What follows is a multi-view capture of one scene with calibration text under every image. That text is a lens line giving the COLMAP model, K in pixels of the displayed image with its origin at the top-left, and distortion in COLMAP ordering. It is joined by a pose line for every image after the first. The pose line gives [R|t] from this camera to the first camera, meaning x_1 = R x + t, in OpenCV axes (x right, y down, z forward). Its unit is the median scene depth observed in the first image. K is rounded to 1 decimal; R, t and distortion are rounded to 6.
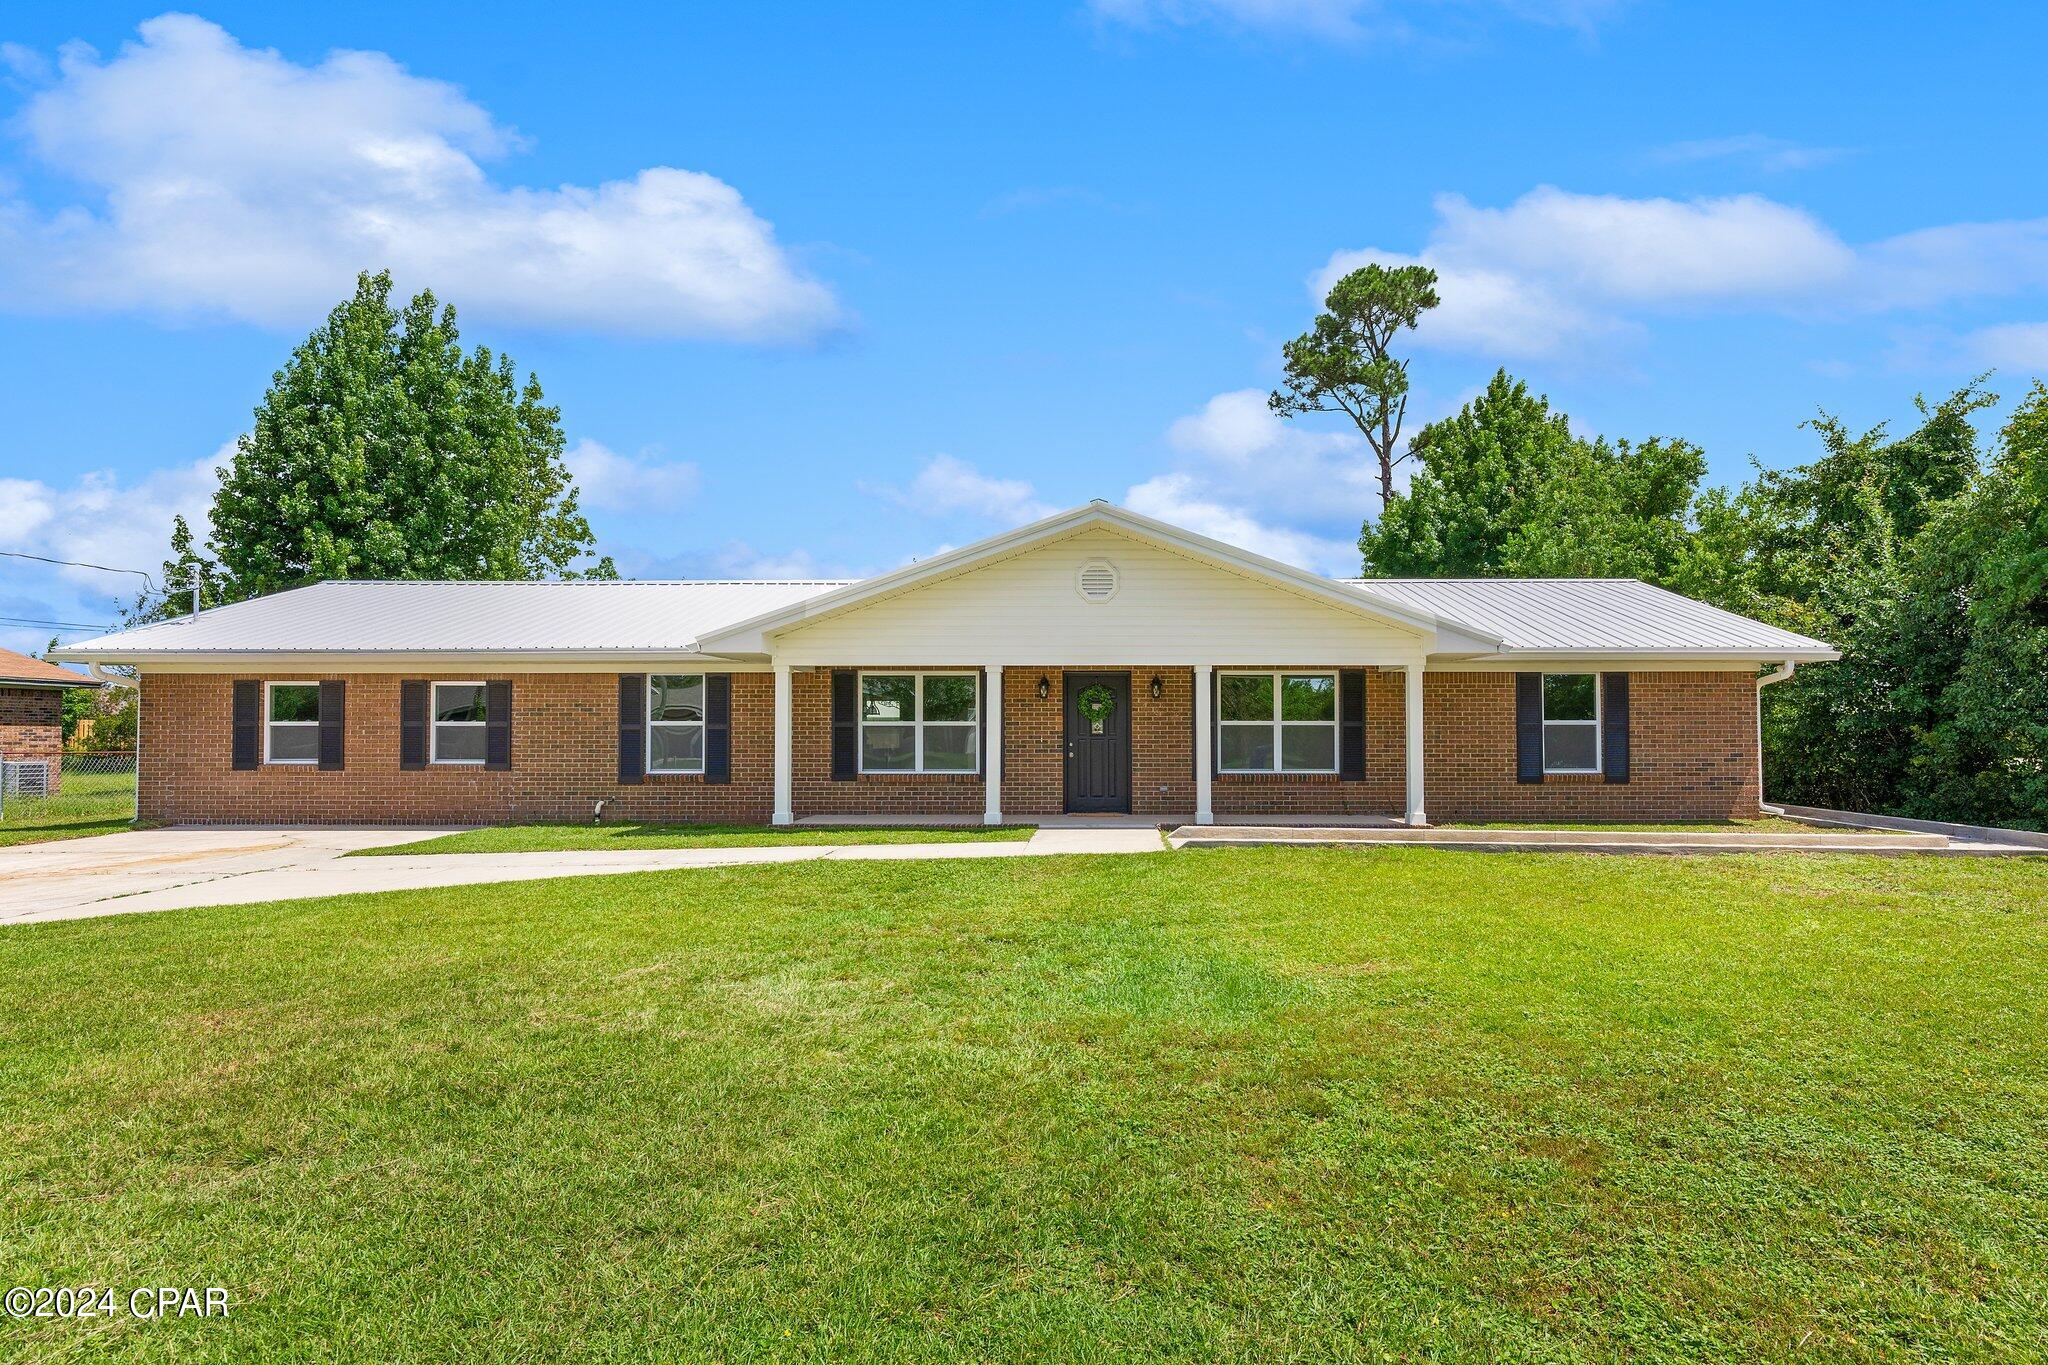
lens RADIAL K [[936.2, 0, 1024.4], [0, 936.2, 731.7], [0, 0, 1]] dist [0.002943, 0.000426]
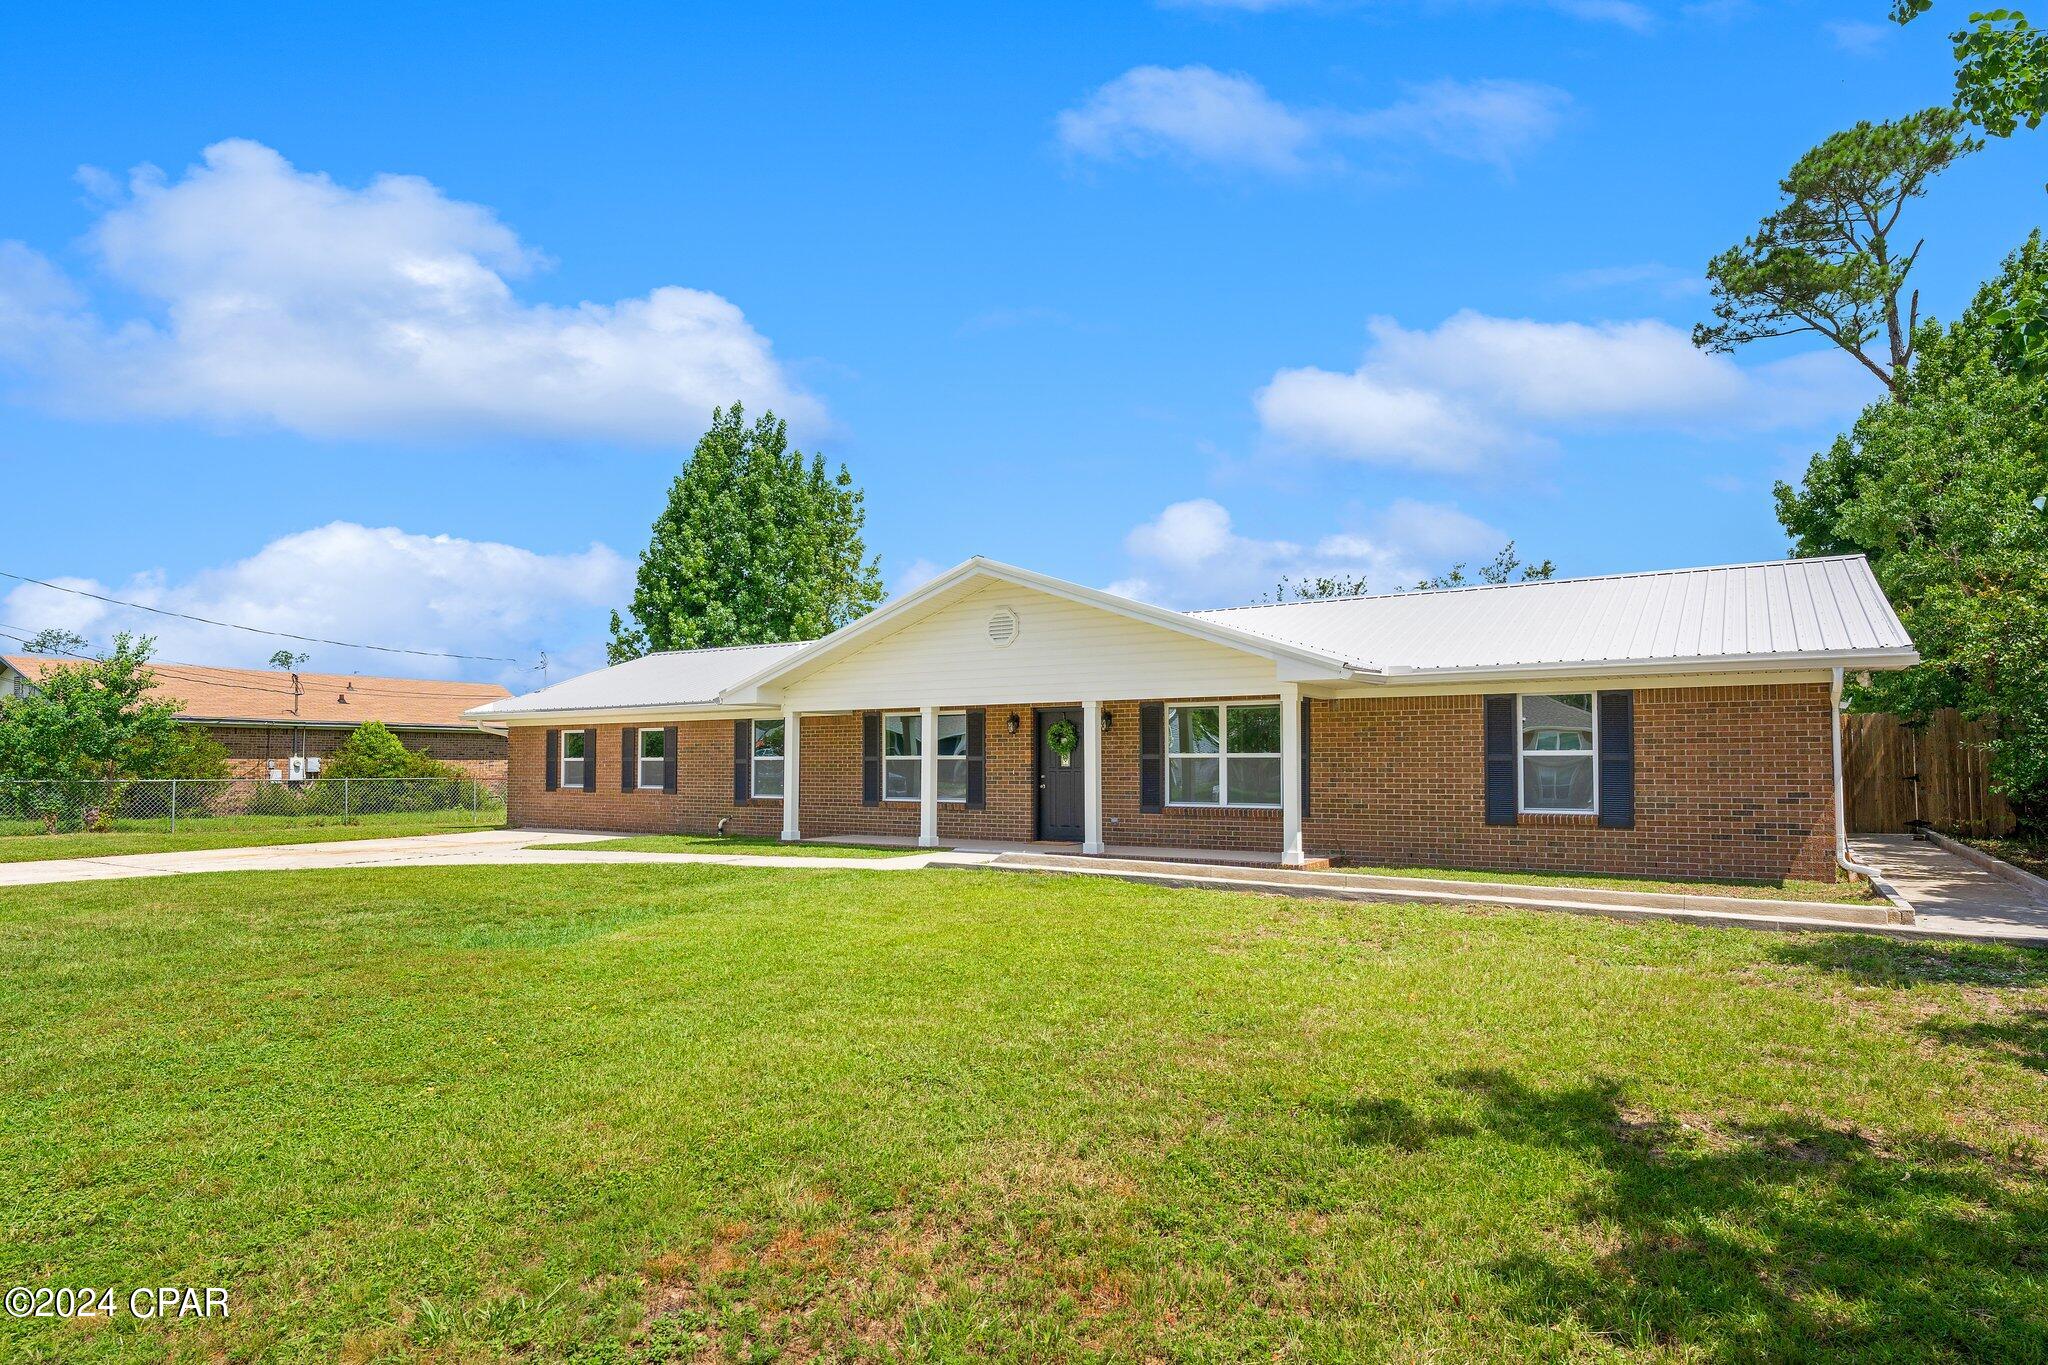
lens RADIAL K [[1002.6, 0, 1023.4], [0, 1002.6, 758.8], [0, 0, 1]] dist [0.017340, -0.000139]
pose [[0.874544, -0.003791, -0.484931, 0.566115], [0.001582, 0.999986, -0.004965, -0.000880], [0.484944, 0.003575, 0.874538, -0.008964]]
